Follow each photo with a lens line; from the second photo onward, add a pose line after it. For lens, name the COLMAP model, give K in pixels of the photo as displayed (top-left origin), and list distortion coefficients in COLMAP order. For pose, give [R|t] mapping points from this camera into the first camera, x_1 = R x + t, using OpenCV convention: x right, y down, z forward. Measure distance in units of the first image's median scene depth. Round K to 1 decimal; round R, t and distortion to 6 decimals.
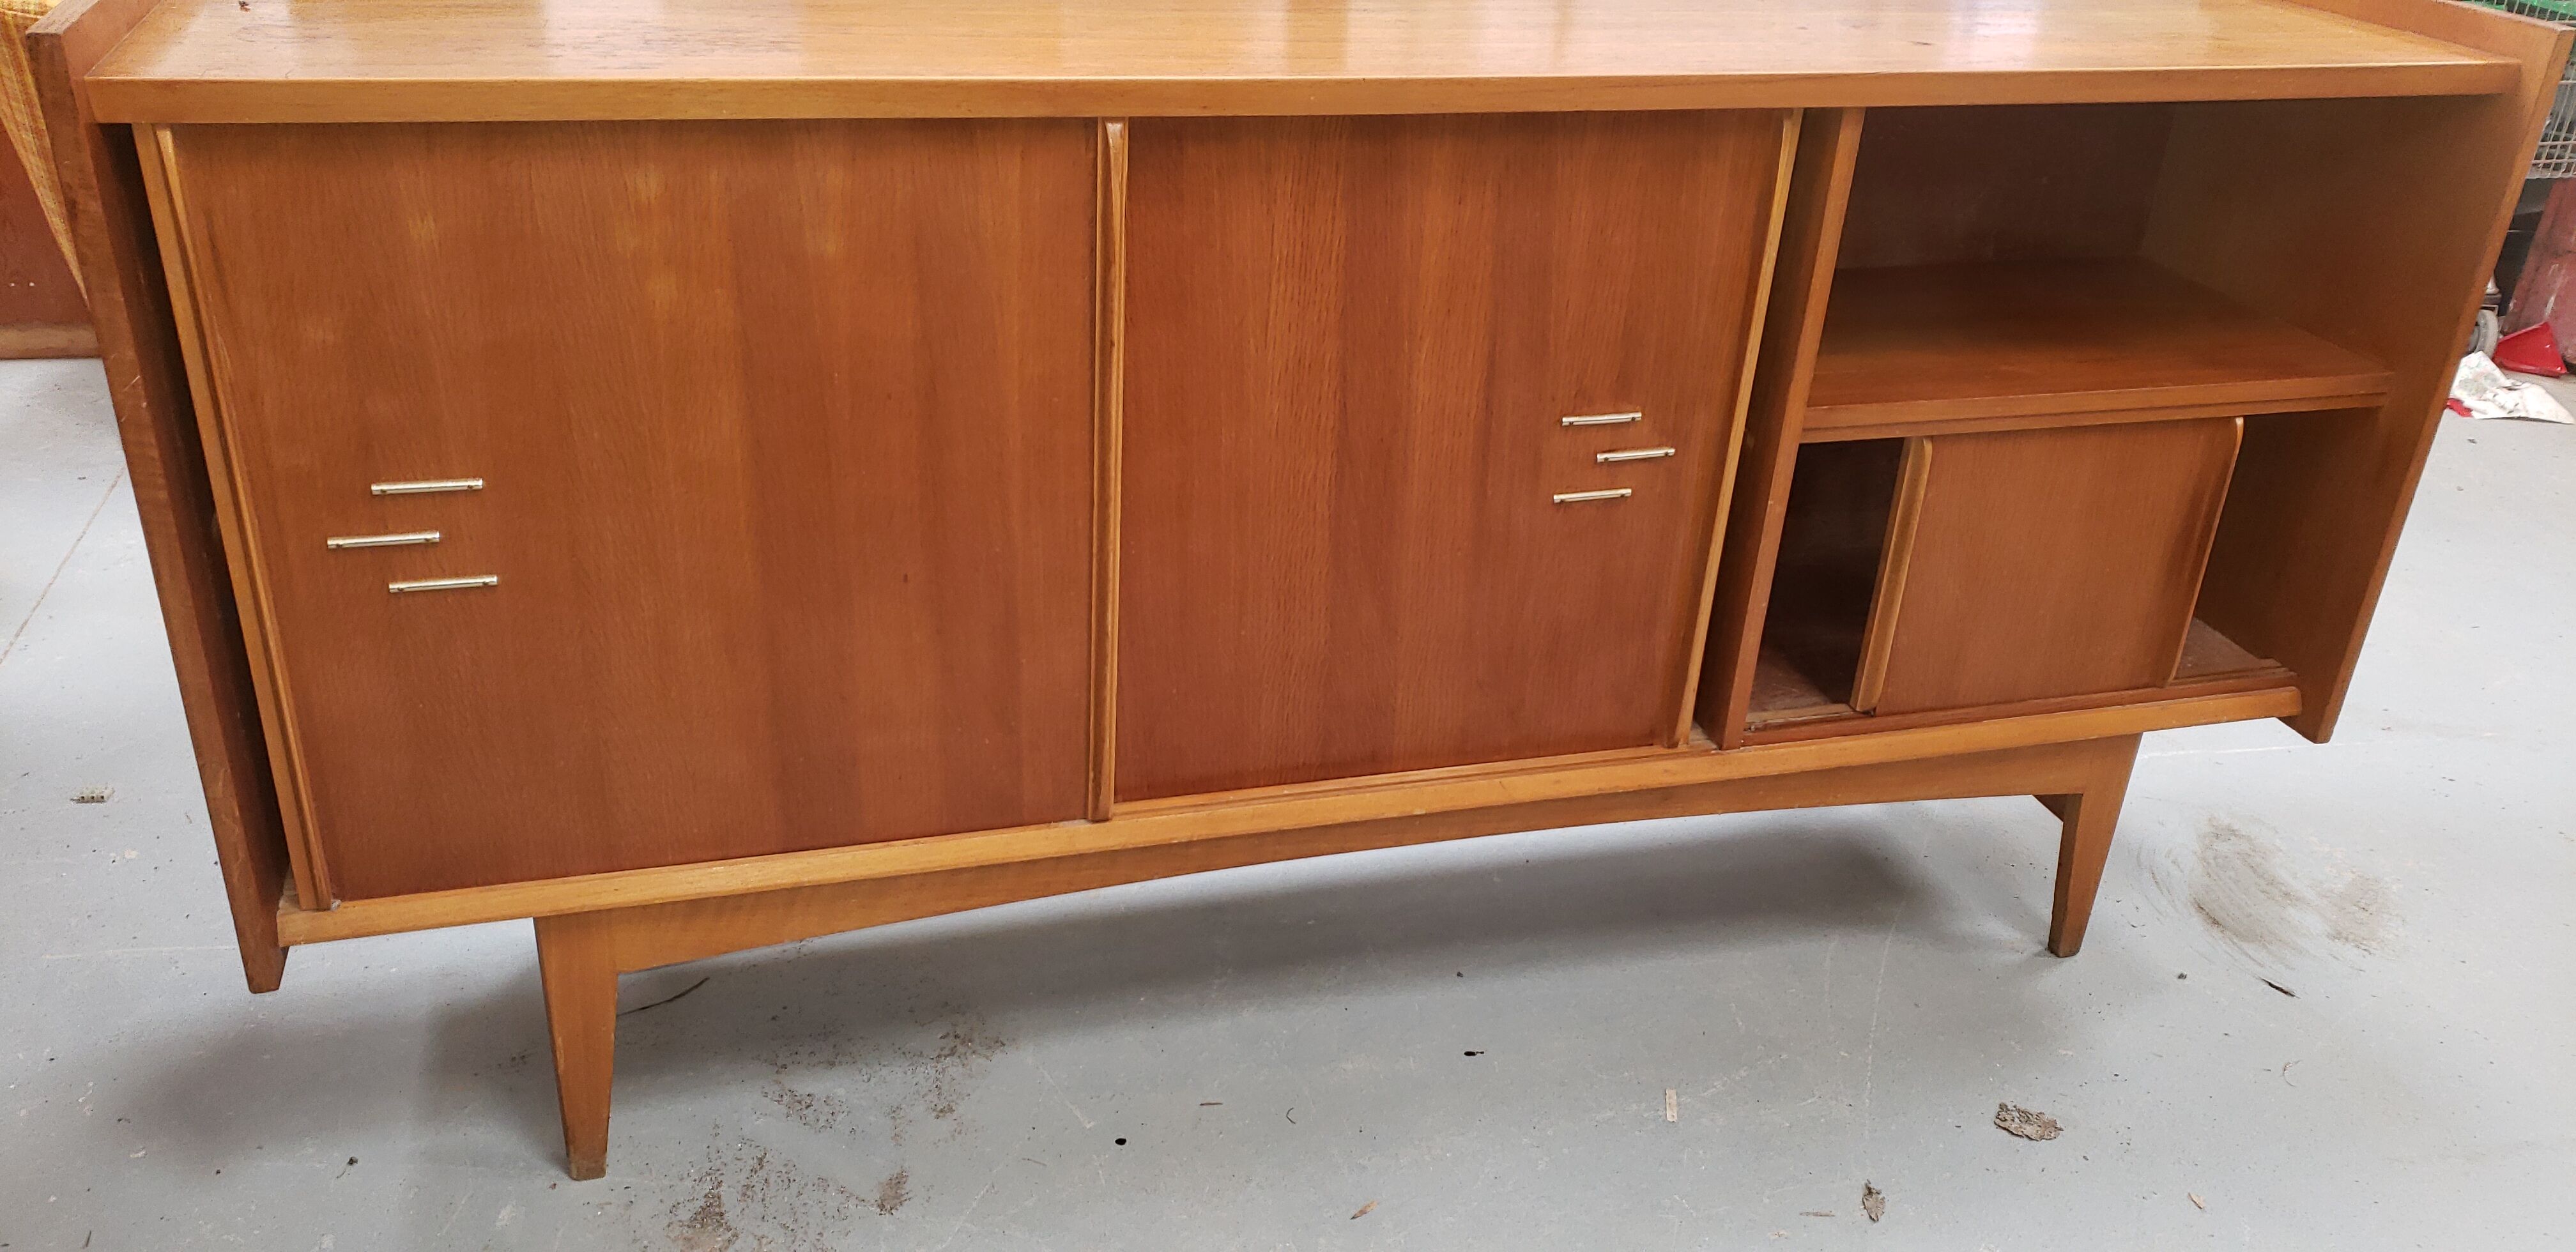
lens RADIAL K [[2016.1, 0, 1325.6], [0, 2016.1, 596.4], [0, 0, 1]] dist [0.041433, -0.009623]
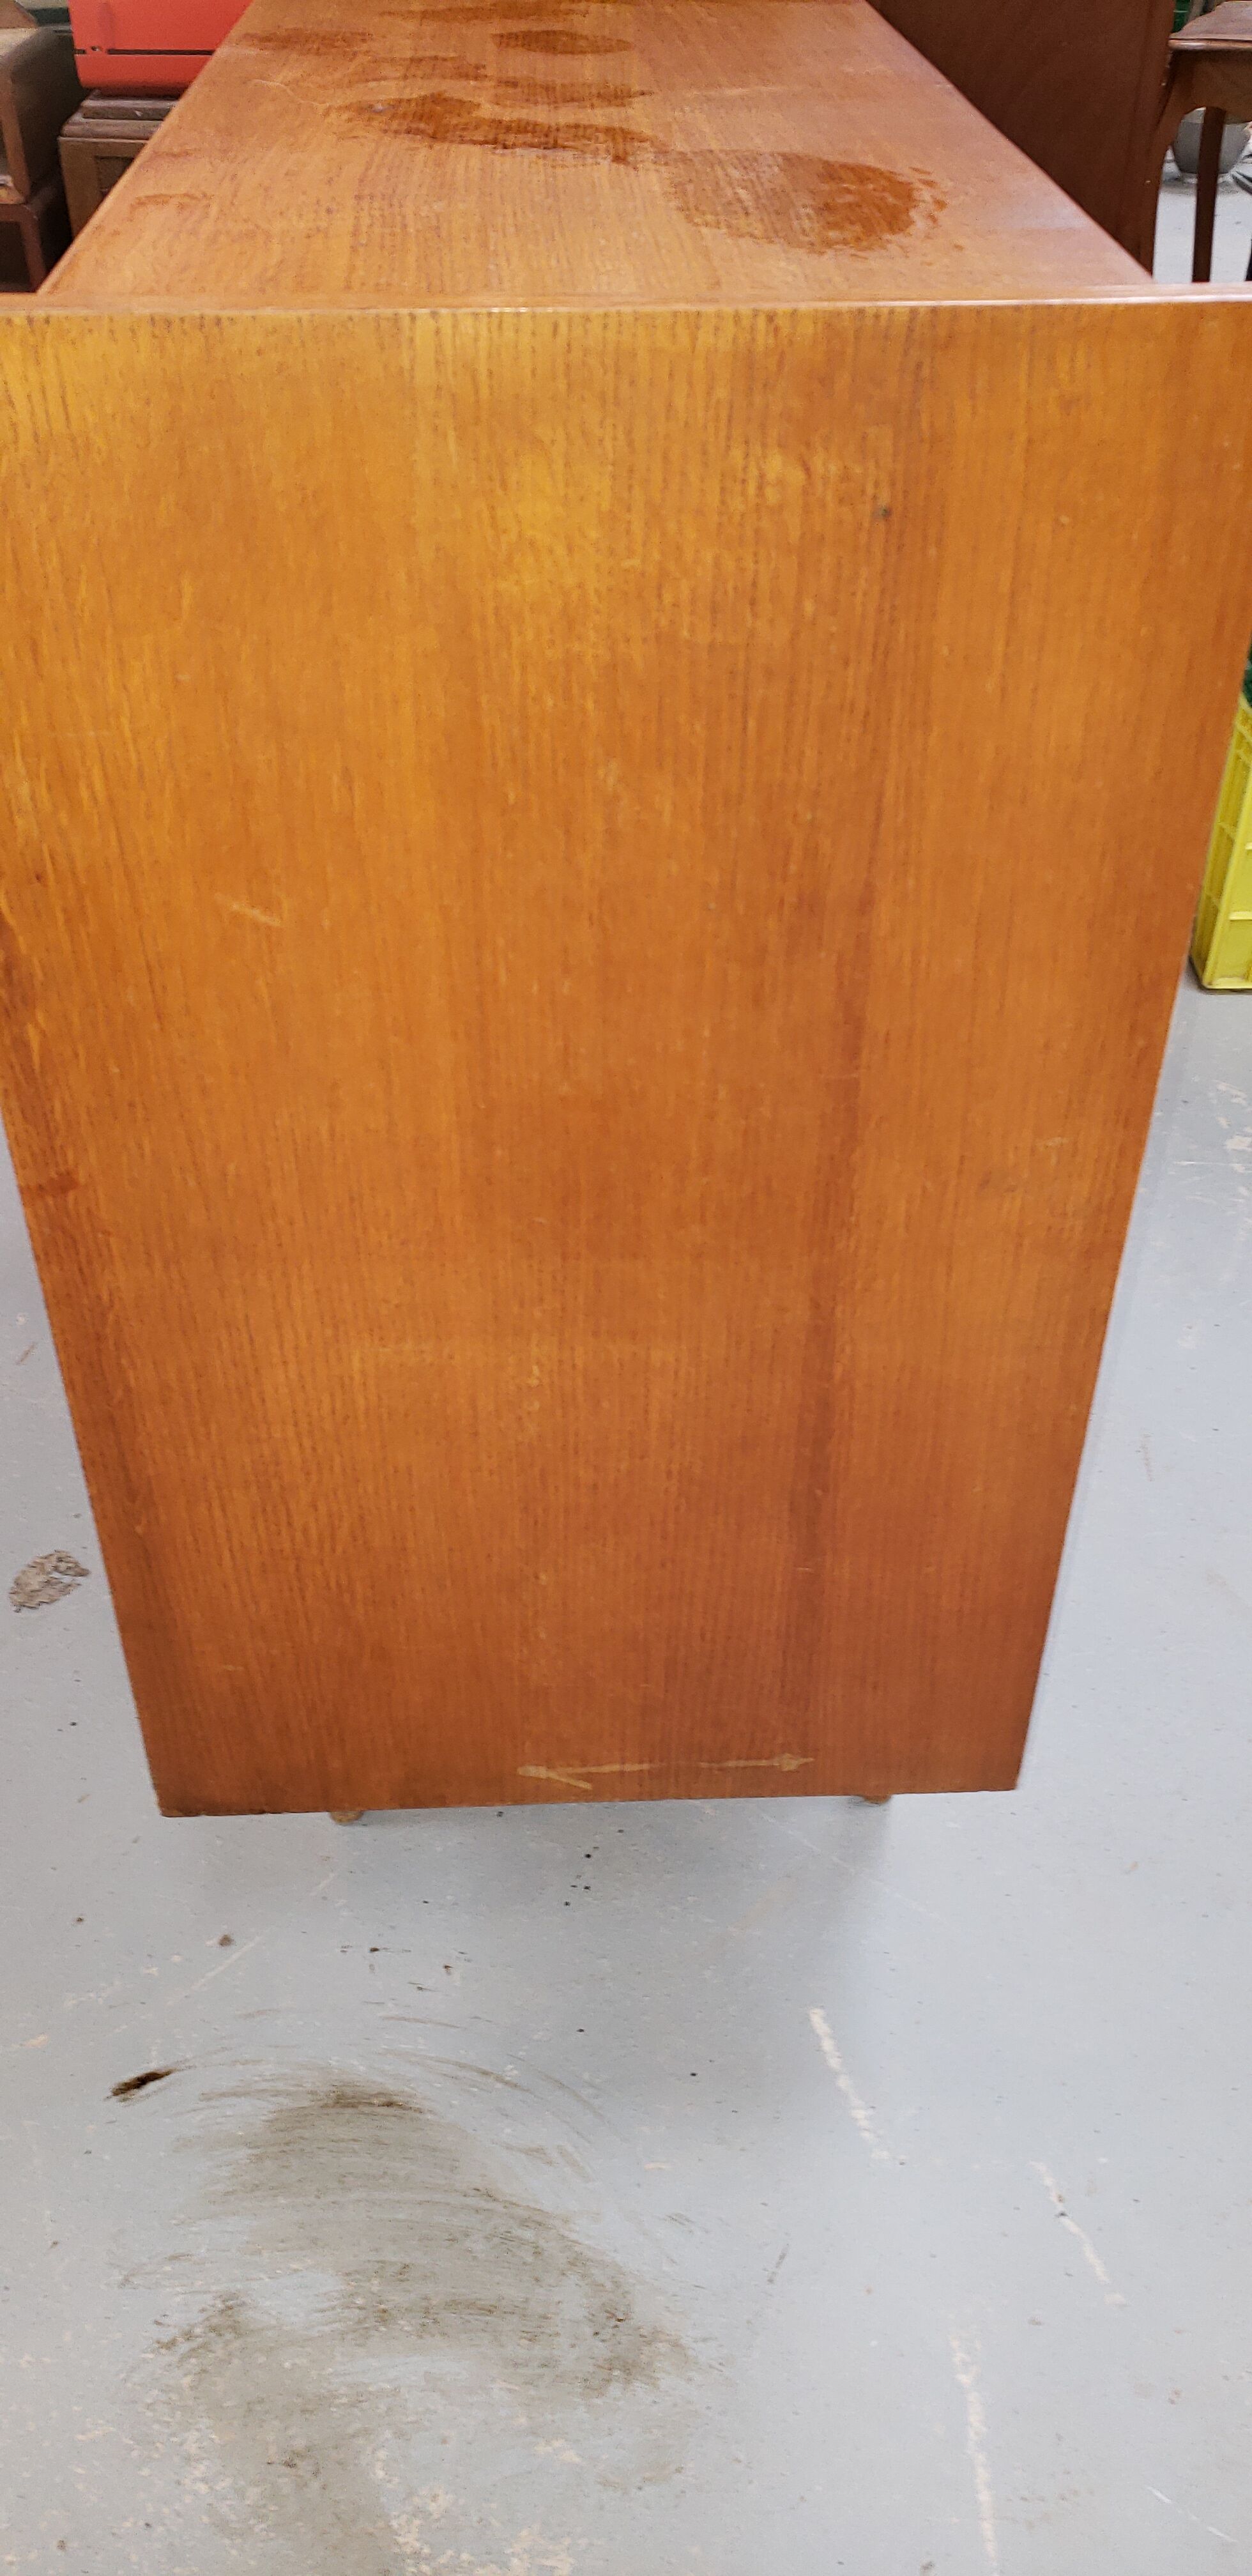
lens RADIAL K [[2016.1, 0, 640.5], [0, 2016.1, 1295.0], [0, 0, 1]] dist [0.041433, -0.009623]
pose [[-0.250148, 0.561472, -0.788781, 0.916385], [-0.446714, 0.655857, 0.608521, -0.421819], [0.858995, 0.504580, 0.086756, 1.173432]]
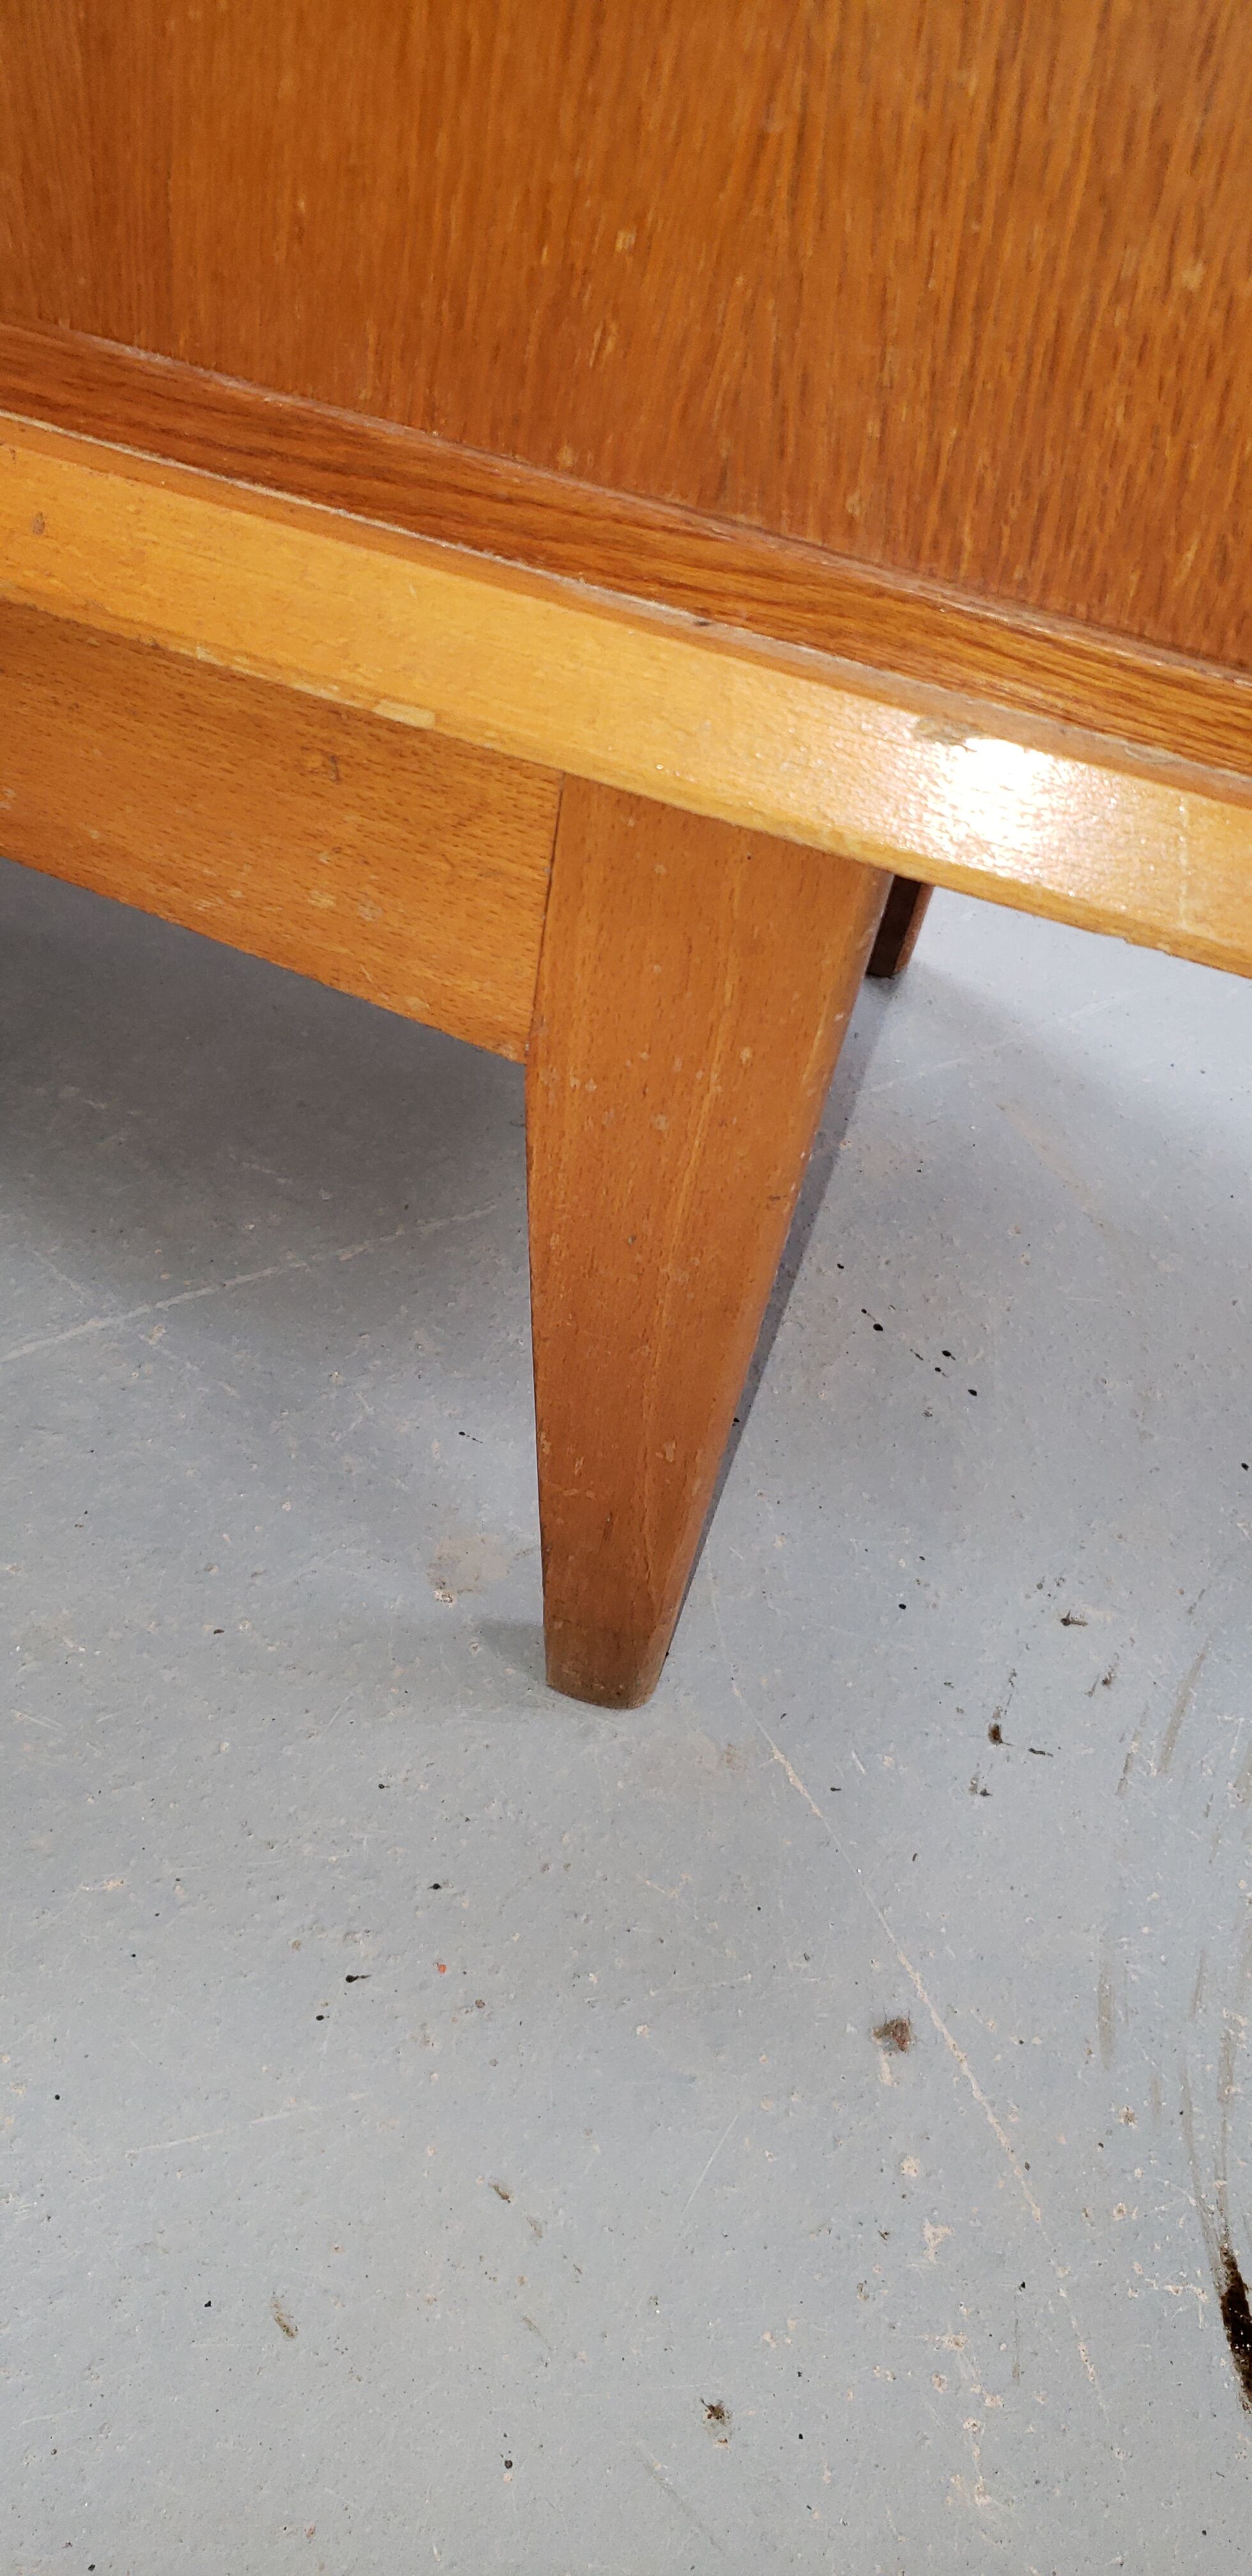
lens RADIAL K [[2016.1, 0, 649.9], [0, 2016.1, 1242.8], [0, 0, 1]] dist [0.041433, -0.009623]
pose [[0.825577, 0.444164, -0.348054, 0.537426], [-0.333537, 0.881618, 0.333922, 0.051482], [0.455166, -0.159590, 0.875988, 0.981539]]
